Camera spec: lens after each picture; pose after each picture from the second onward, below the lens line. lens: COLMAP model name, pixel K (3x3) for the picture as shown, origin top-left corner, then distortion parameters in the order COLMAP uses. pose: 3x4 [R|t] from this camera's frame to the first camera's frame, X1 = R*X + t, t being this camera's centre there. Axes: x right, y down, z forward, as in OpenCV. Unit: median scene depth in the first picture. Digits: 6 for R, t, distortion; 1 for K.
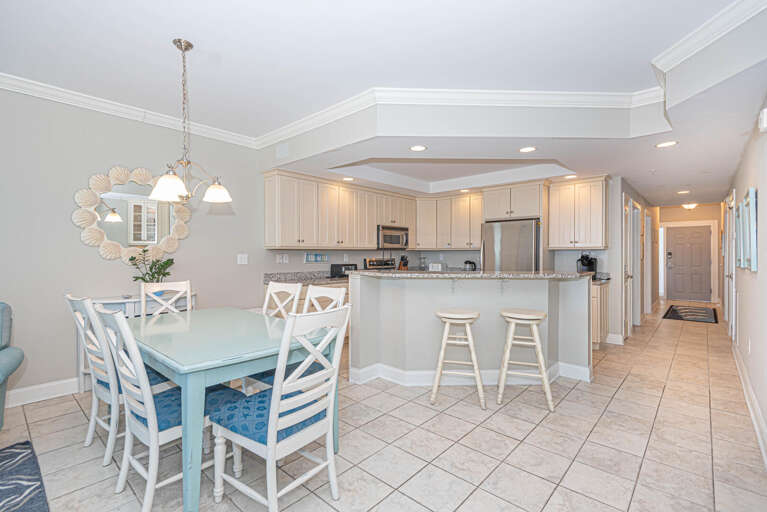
lens RADIAL K [[348.4, 0, 383.5], [0, 348.4, 256.0], [0, 0, 1]] dist [0.033604, -0.020040]
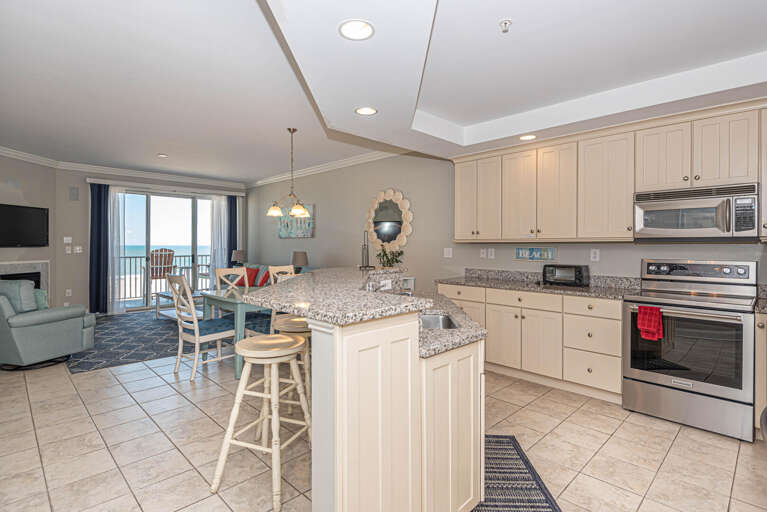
lens RADIAL K [[410.6, 0, 381.8], [0, 410.6, 242.4], [0, 0, 1]] dist [0.045968, -0.001049]
pose [[-0.073885, 0.005411, -0.997252, 0.690274], [0.000037, 0.999985, 0.005423, -0.023185], [0.997267, 0.000363, -0.073884, 0.759308]]
